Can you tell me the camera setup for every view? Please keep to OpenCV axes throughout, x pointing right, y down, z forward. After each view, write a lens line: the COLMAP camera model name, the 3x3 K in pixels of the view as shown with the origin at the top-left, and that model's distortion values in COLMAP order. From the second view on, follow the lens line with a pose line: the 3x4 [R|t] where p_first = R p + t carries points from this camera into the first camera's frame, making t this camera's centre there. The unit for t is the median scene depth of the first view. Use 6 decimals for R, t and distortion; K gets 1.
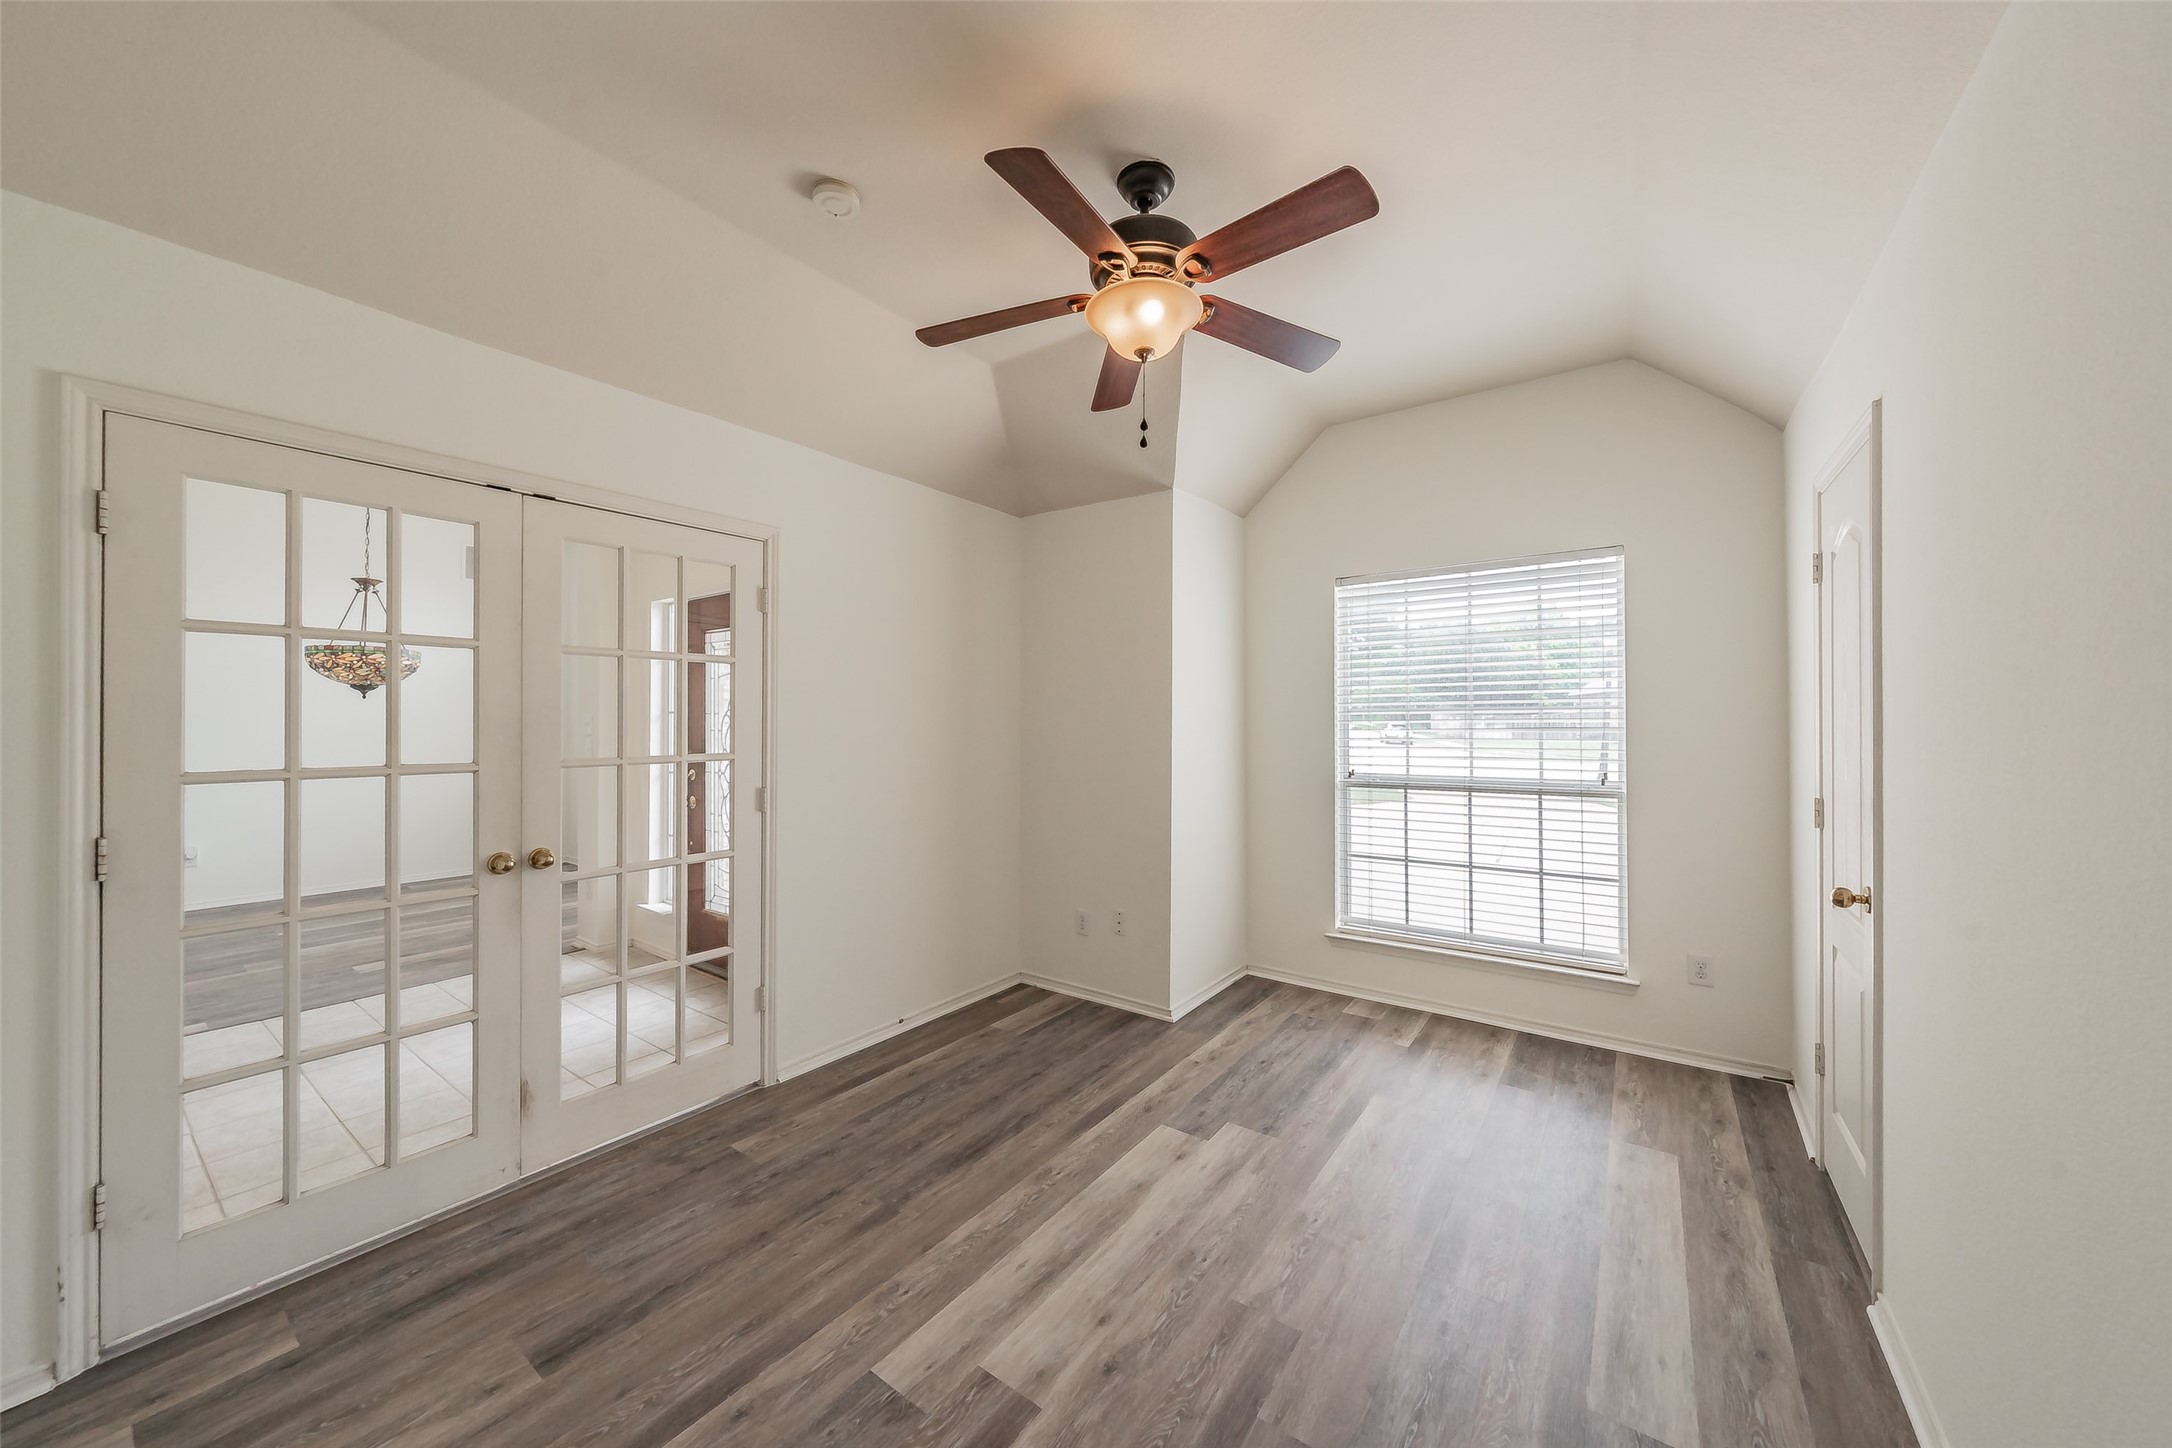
lens RADIAL K [[756.3, 0, 1092.2], [0, 756.3, 717.3], [0, 0, 1]] dist [-0.003264, 0.000535]
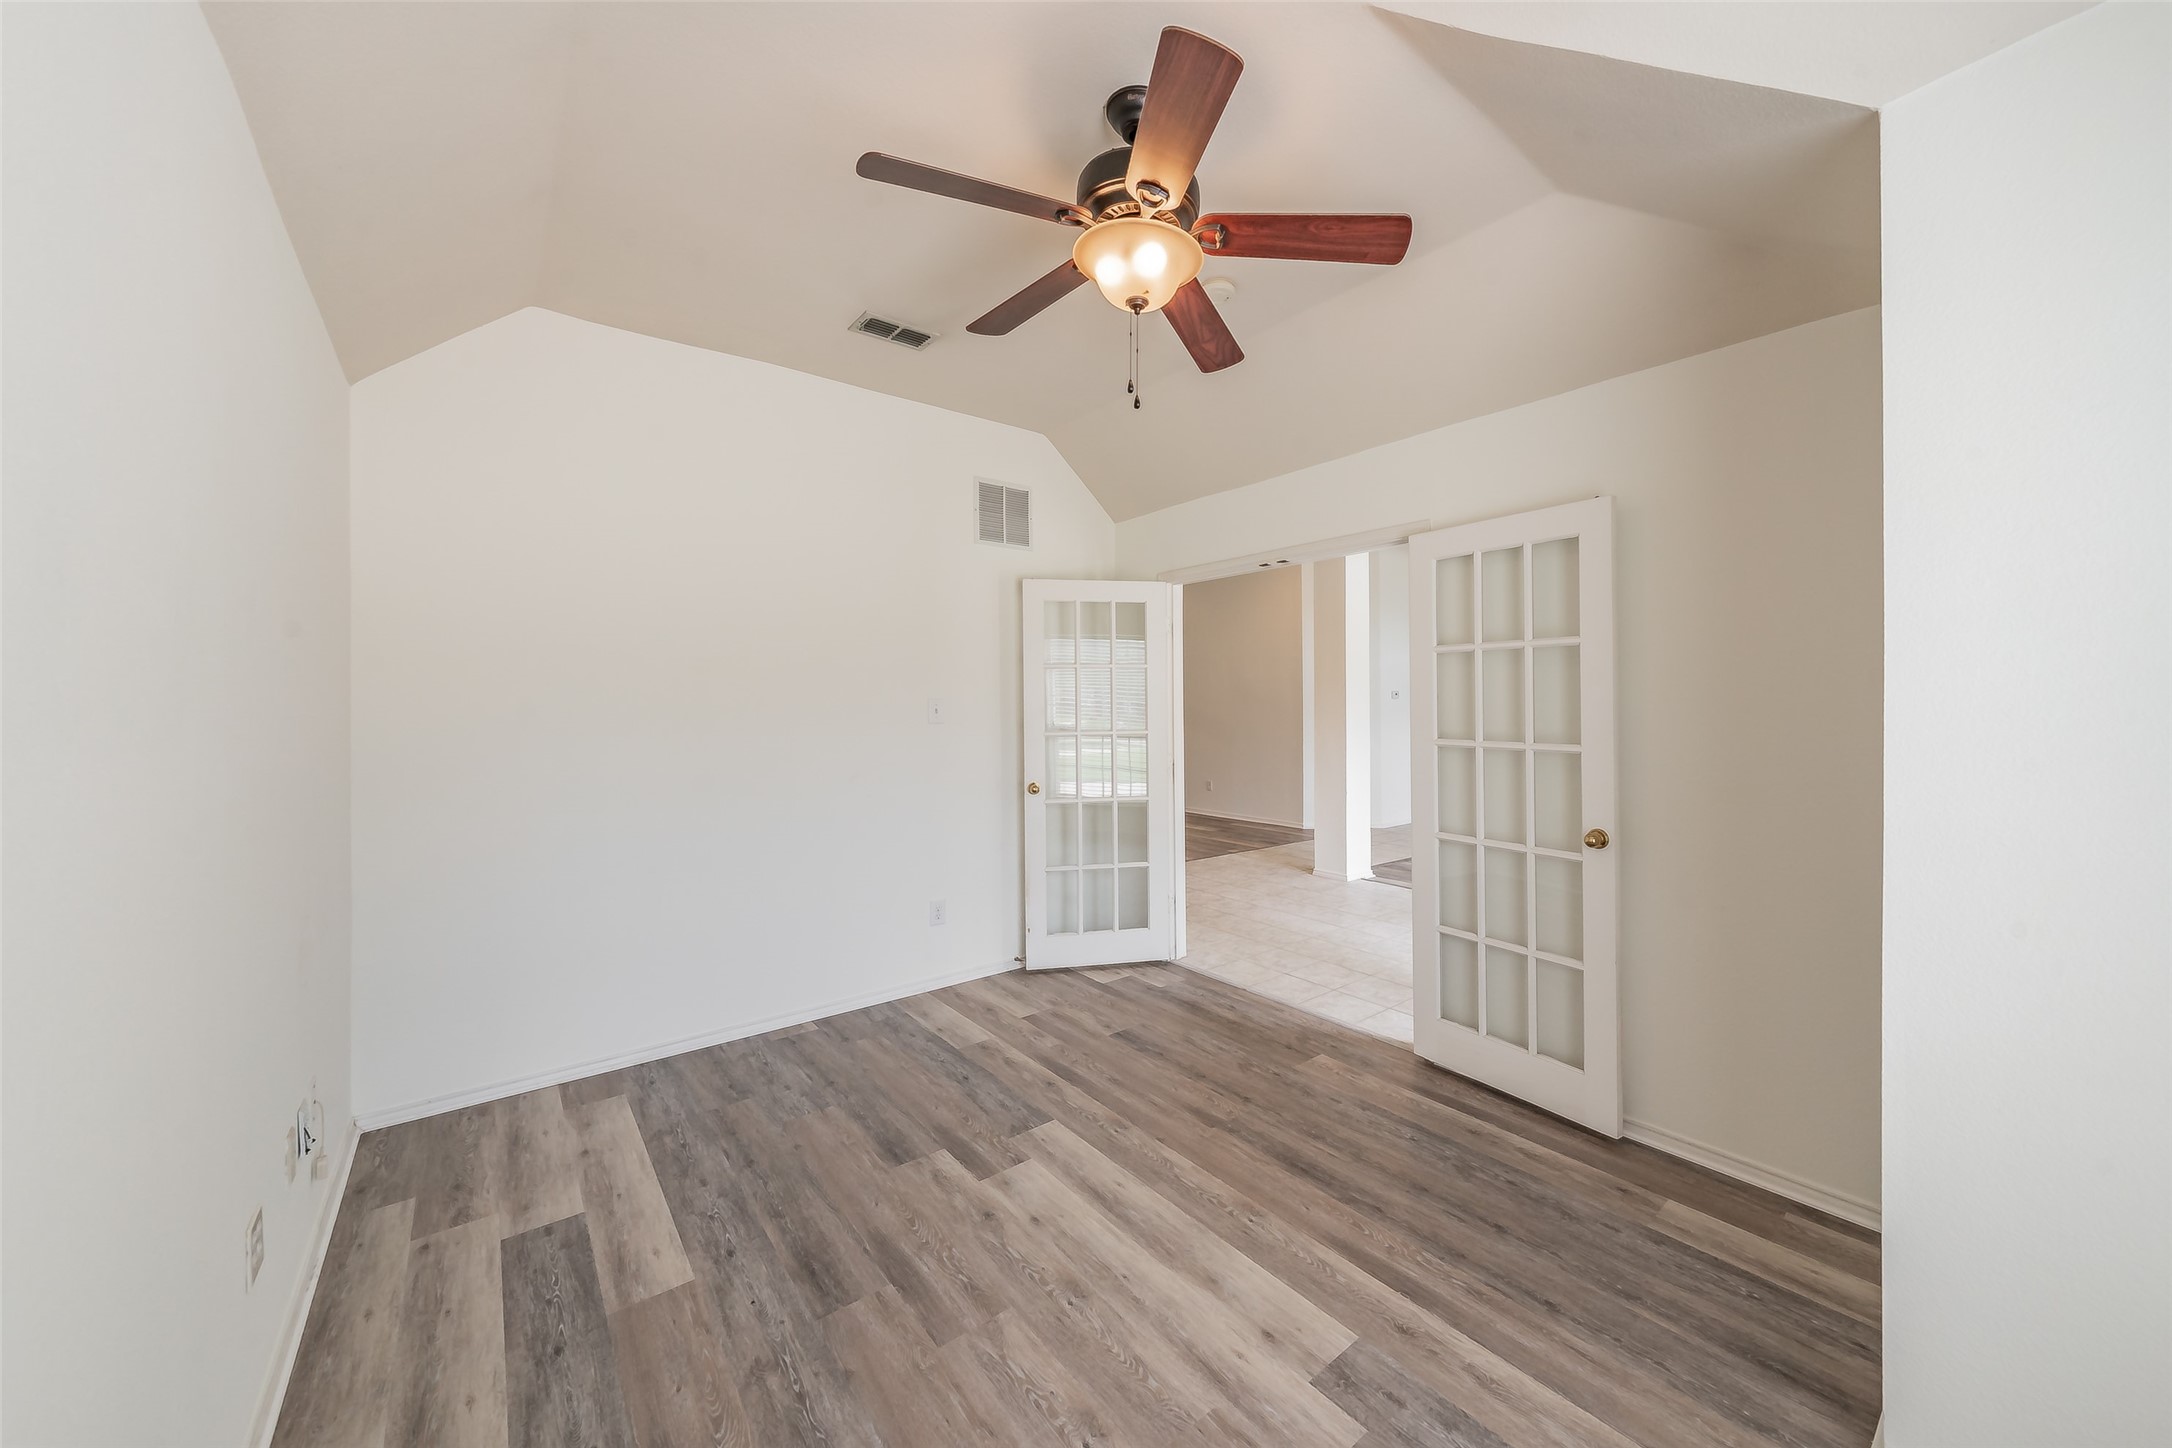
lens RADIAL K [[756.3, 0, 1089.6], [0, 756.3, 712.0], [0, 0, 1]] dist [-0.003264, 0.000535]
pose [[-0.262460, 0.011009, -0.964880, 0.929638], [0.003198, 0.999939, 0.010539, 0.021181], [0.964938, -0.000320, -0.262479, 1.186089]]
